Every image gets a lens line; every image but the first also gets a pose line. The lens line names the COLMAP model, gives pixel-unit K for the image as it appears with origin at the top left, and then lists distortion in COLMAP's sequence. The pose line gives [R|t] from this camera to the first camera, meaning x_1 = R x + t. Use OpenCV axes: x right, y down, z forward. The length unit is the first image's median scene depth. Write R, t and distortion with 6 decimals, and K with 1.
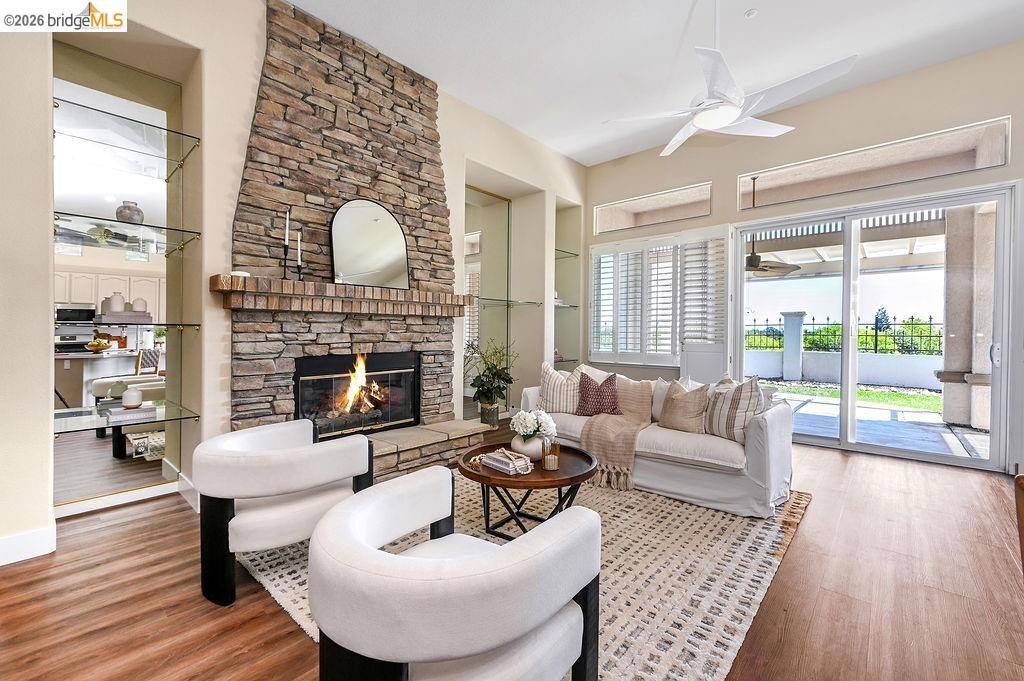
lens RADIAL K [[415.6, 0, 512.6], [0, 415.6, 344.5], [0, 0, 1]] dist [-0.000954, 0.000917]
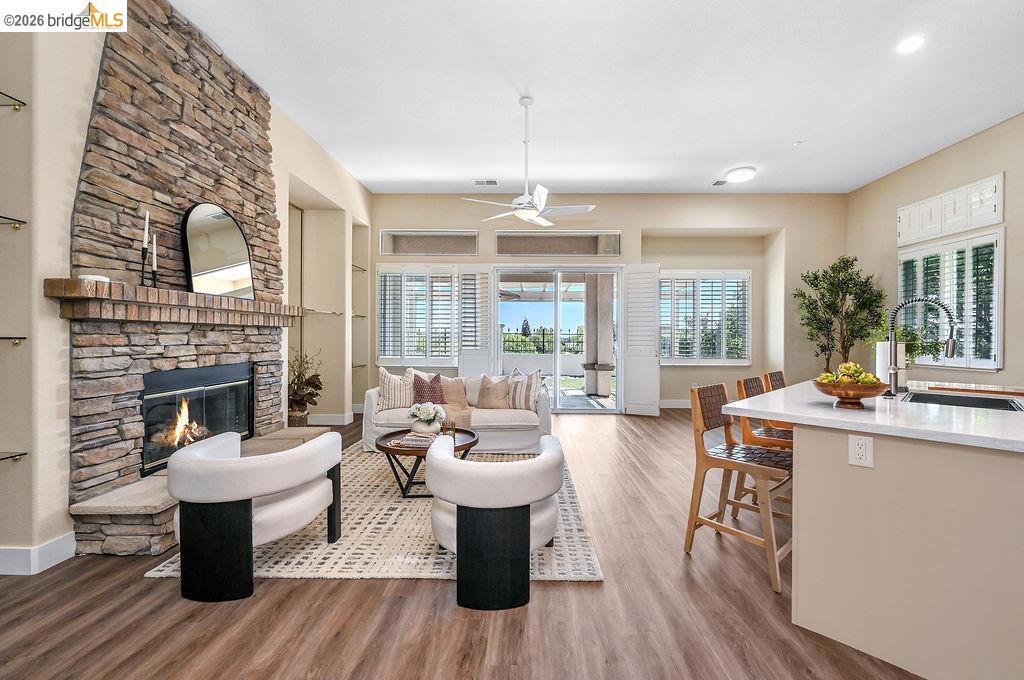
lens RADIAL K [[415.6, 0, 509.2], [0, 415.6, 343.0], [0, 0, 1]] dist [-0.000954, 0.000917]
pose [[0.769501, -0.005258, 0.638624, -0.466037], [0.012426, 0.999900, -0.006739, -0.017317], [-0.638524, 0.013121, 0.769490, -0.167076]]
